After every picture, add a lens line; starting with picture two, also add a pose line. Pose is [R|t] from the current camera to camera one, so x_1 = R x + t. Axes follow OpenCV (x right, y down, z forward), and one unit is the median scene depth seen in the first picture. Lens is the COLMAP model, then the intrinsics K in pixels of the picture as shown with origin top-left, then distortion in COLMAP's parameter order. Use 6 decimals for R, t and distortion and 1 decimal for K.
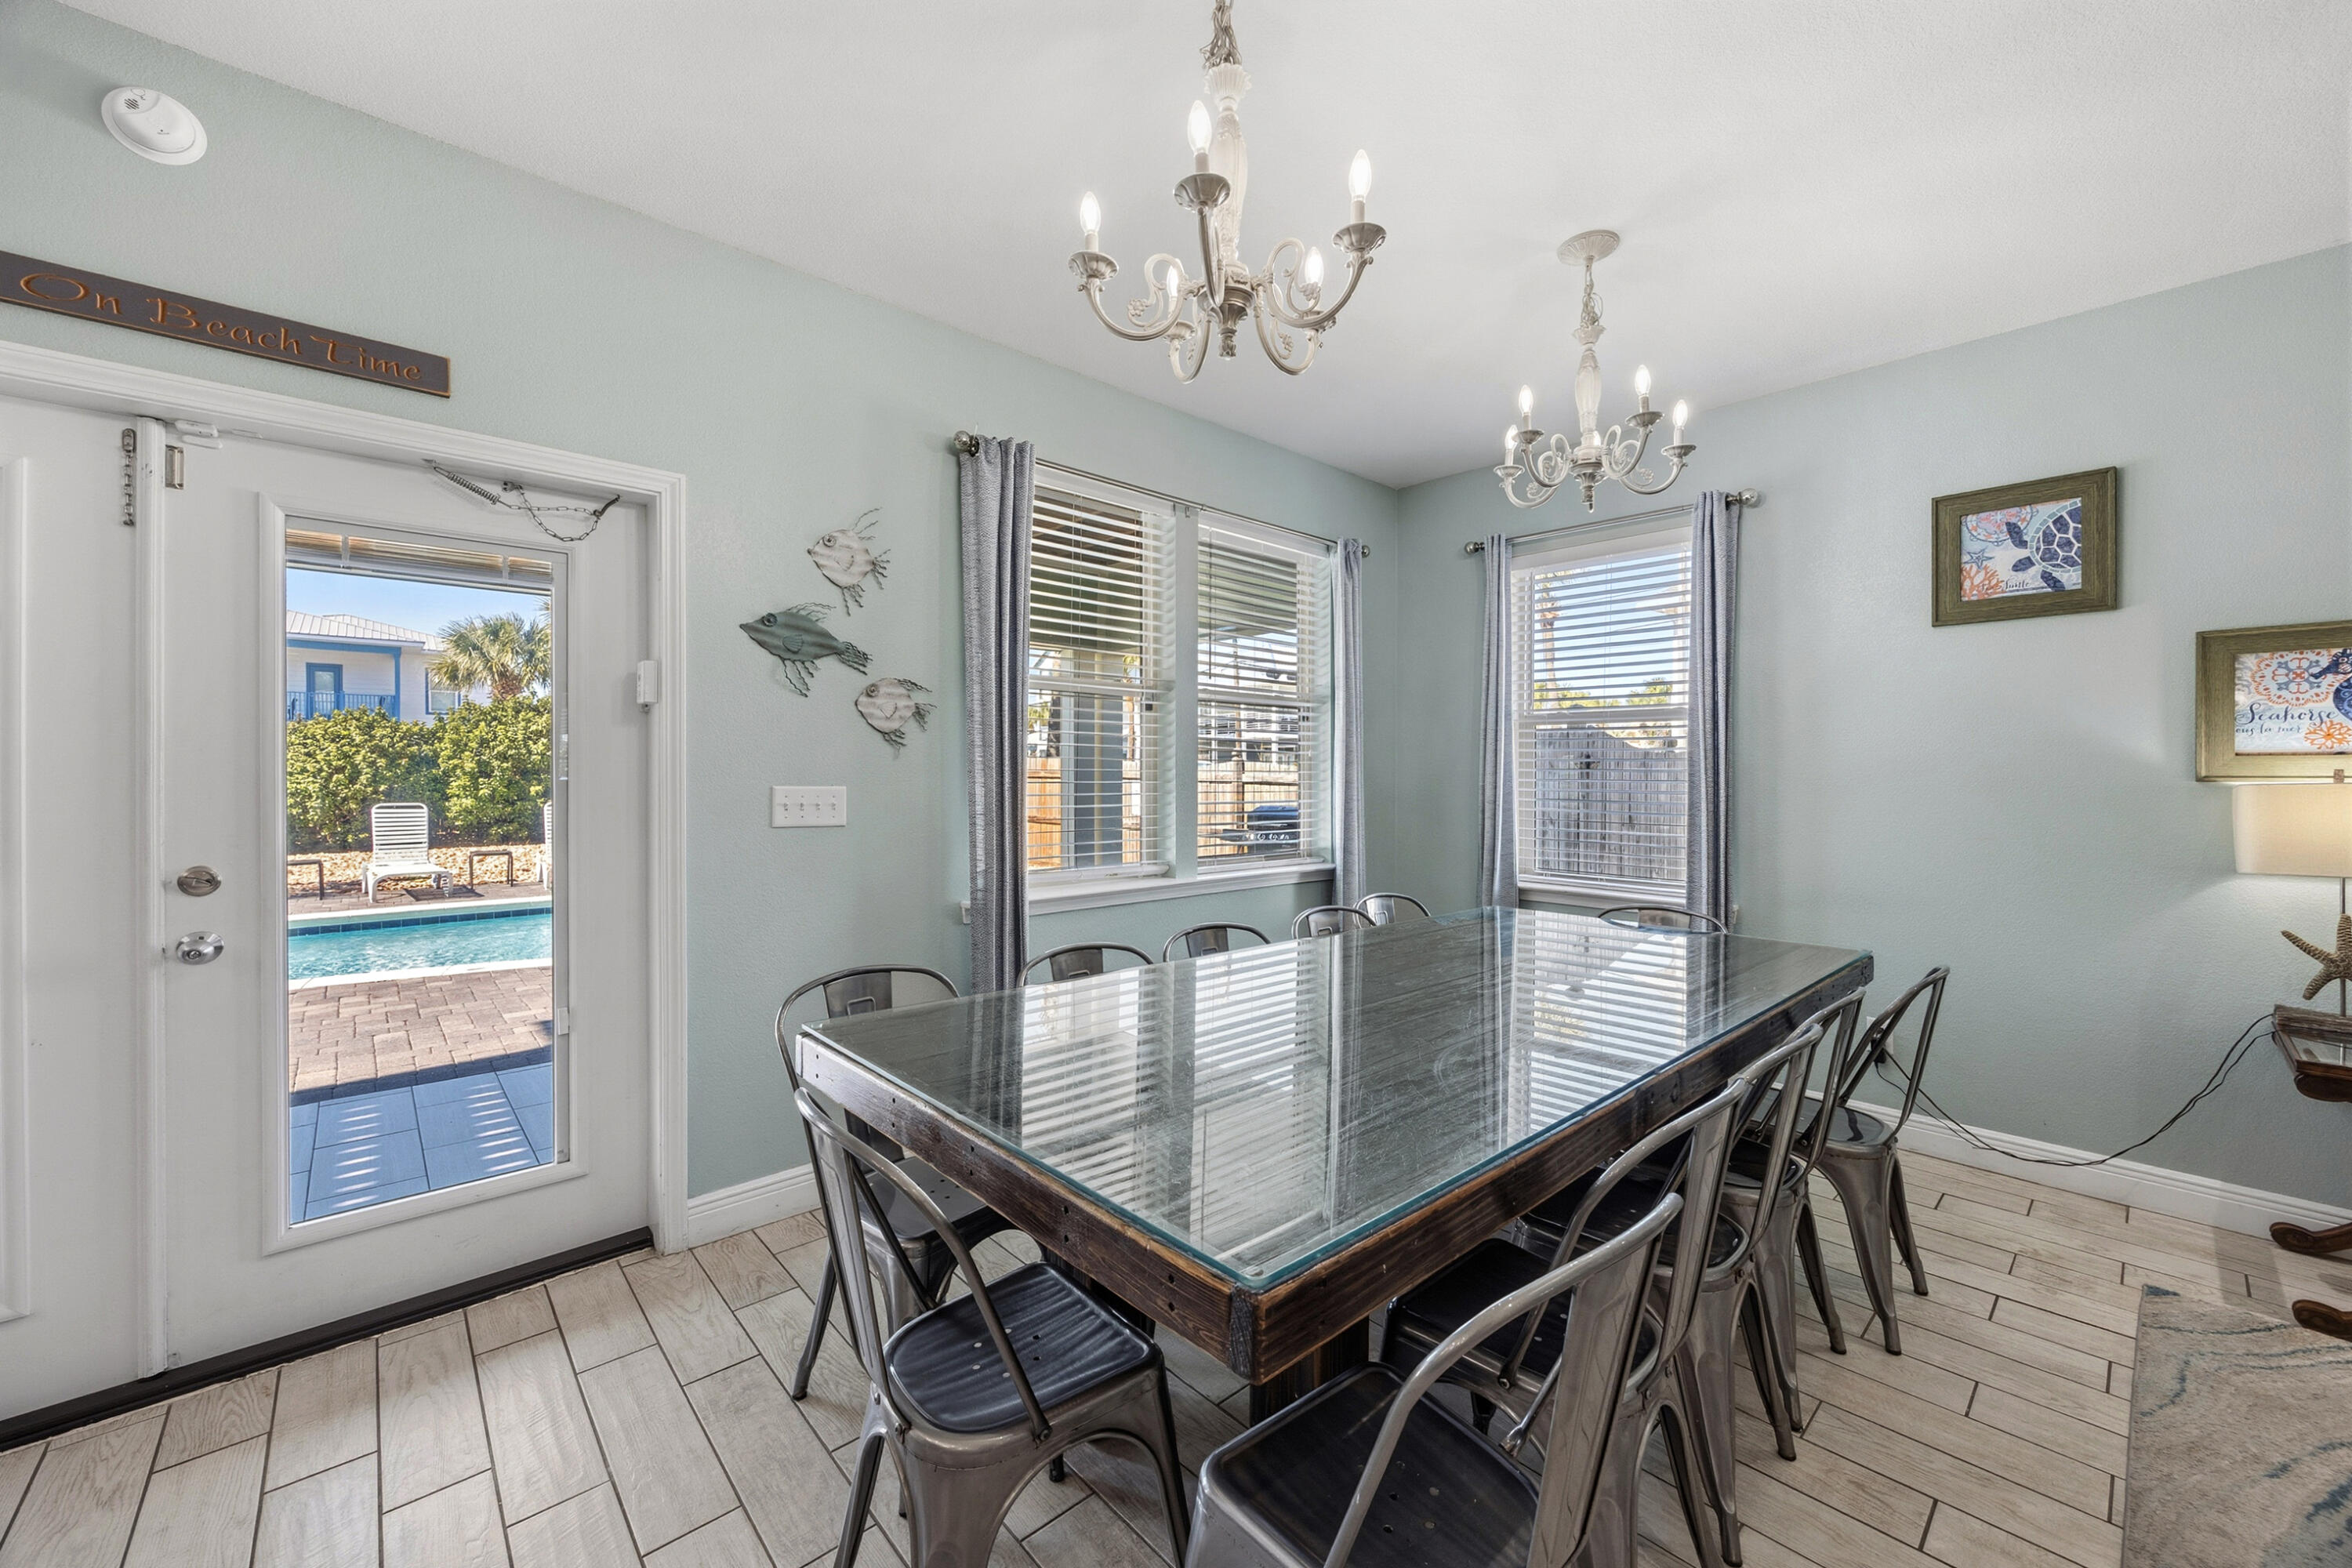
lens RADIAL K [[910.0, 0, 1167.1], [0, 910.0, 774.5], [0, 0, 1]] dist [-0.002416, -0.000633]
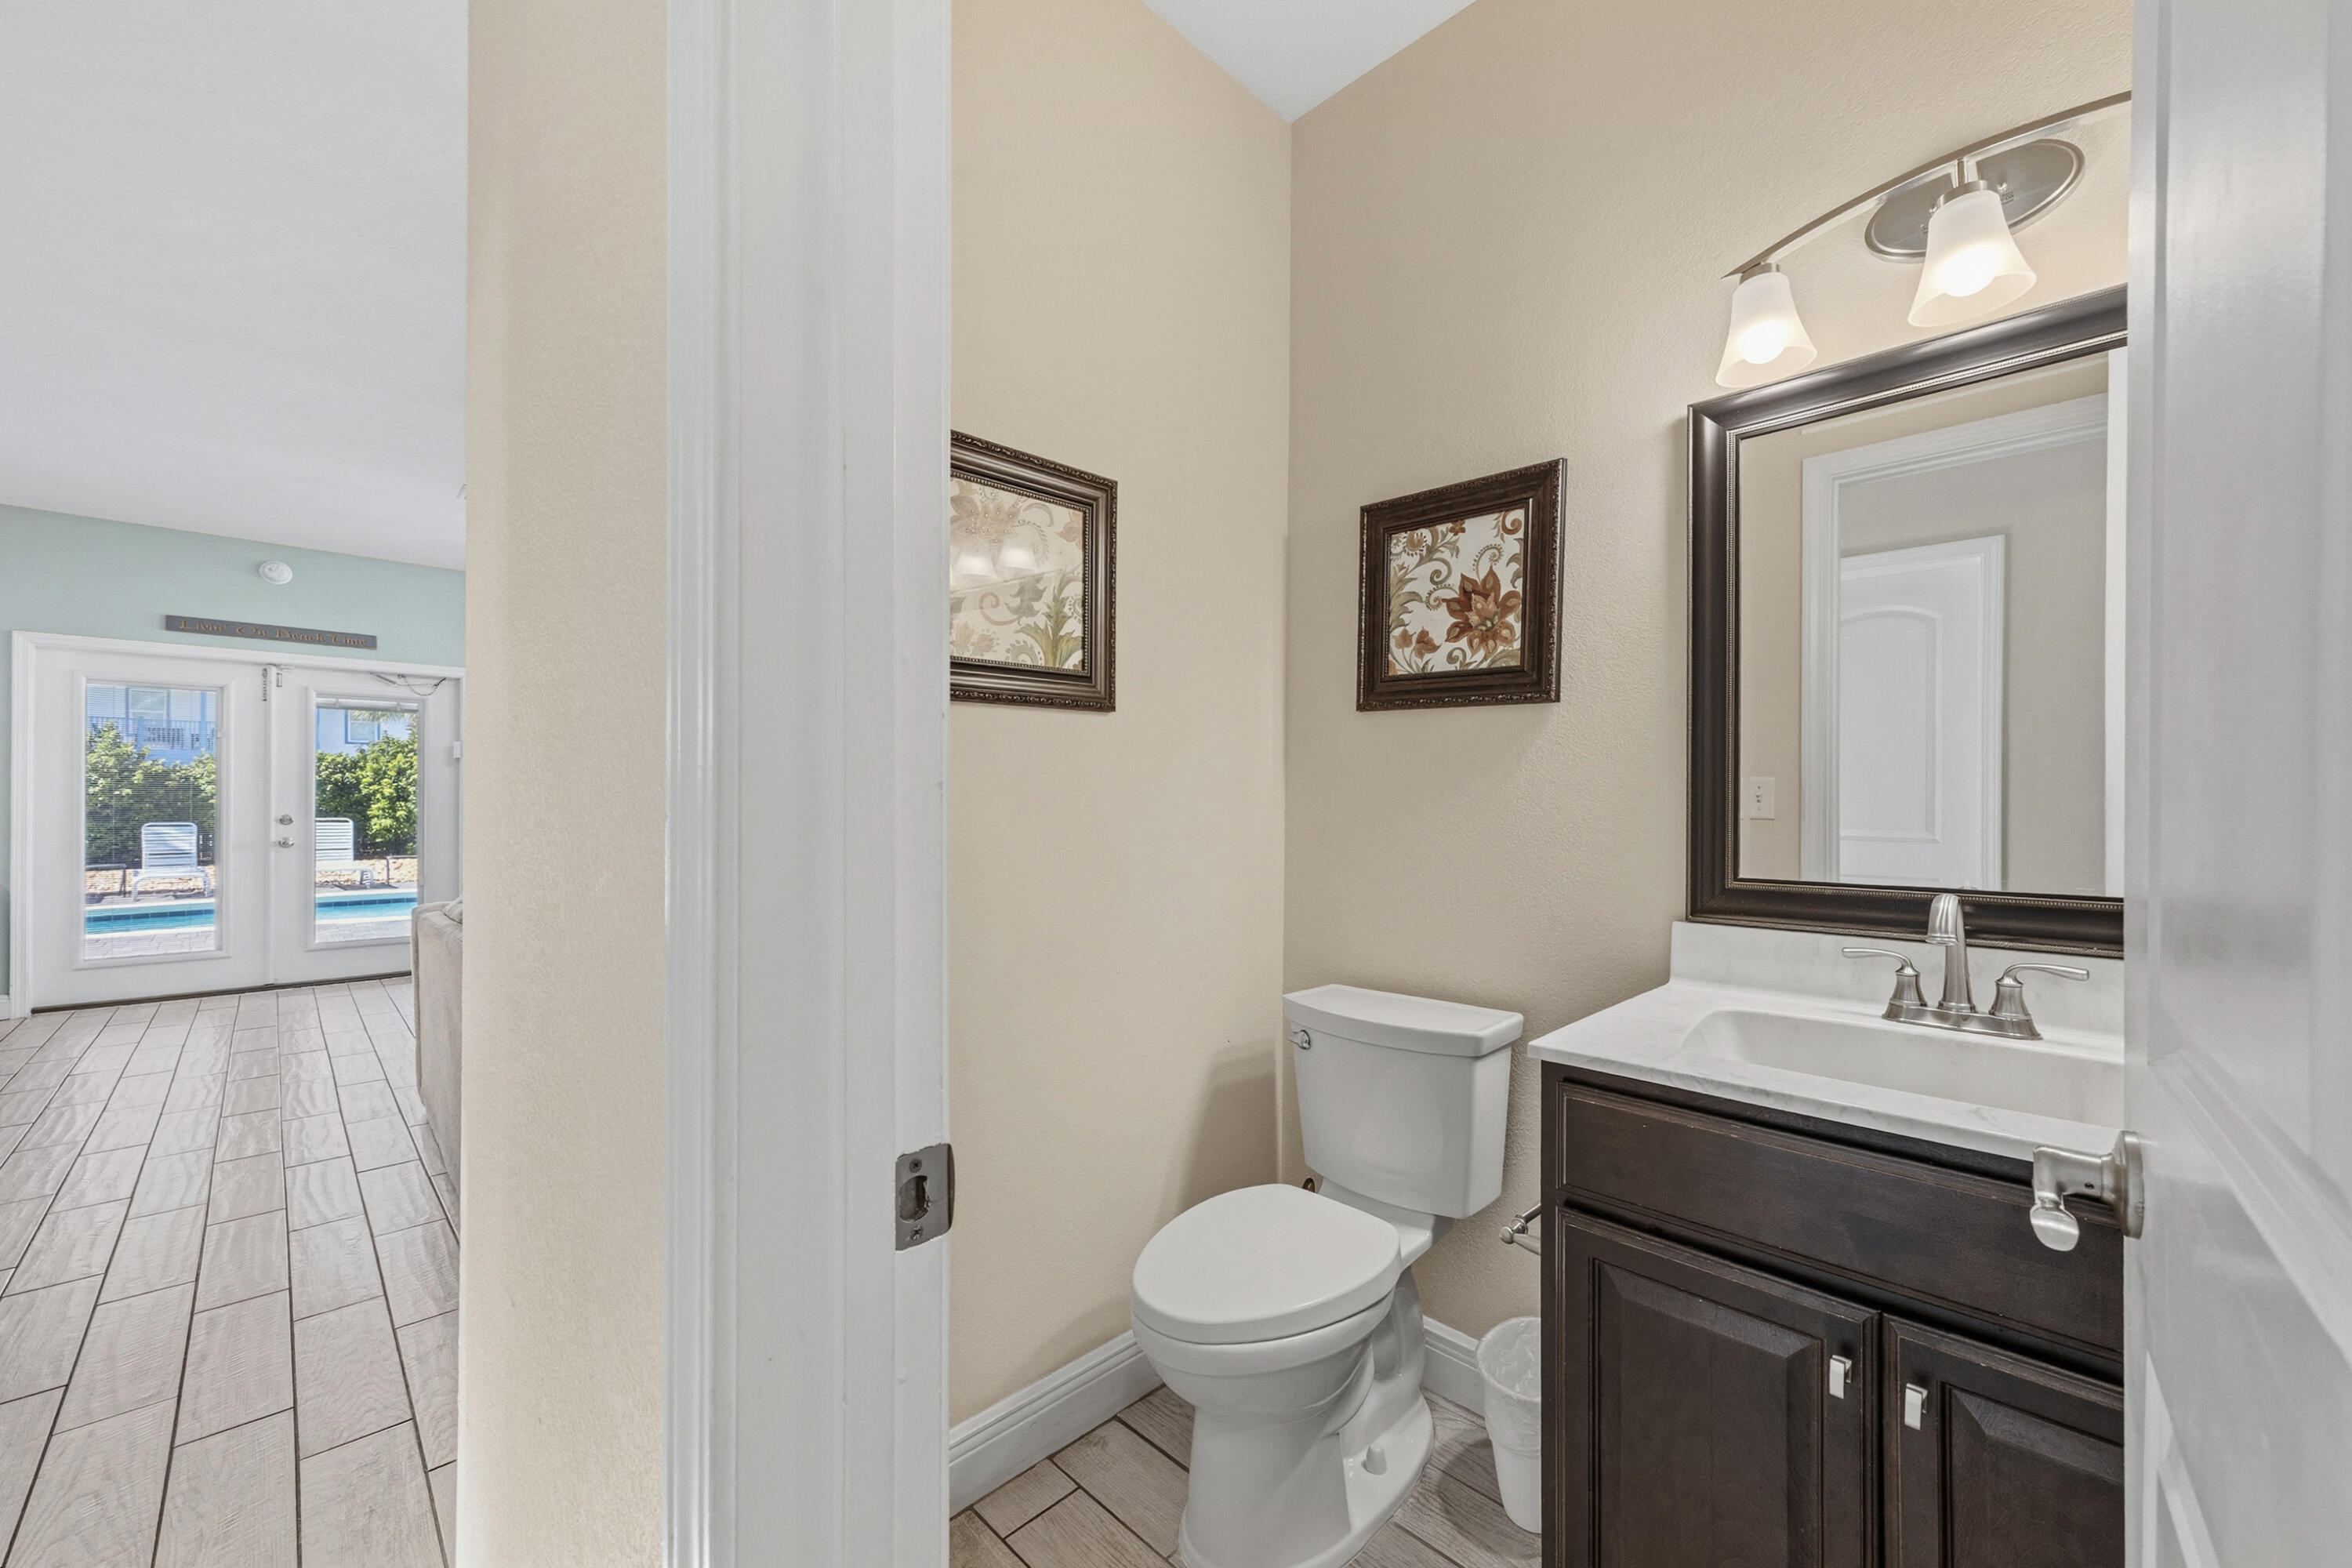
lens RADIAL K [[923.9, 0, 1186.4], [0, 923.9, 794.9], [0, 0, 1]] dist [0.002035, 0.000063]
pose [[0.998451, 0.000175, 0.055630, 1.220817], [0.000370, 0.999952, -0.009787, 0.048246], [-0.055629, 0.009793, 0.998403, -1.569416]]
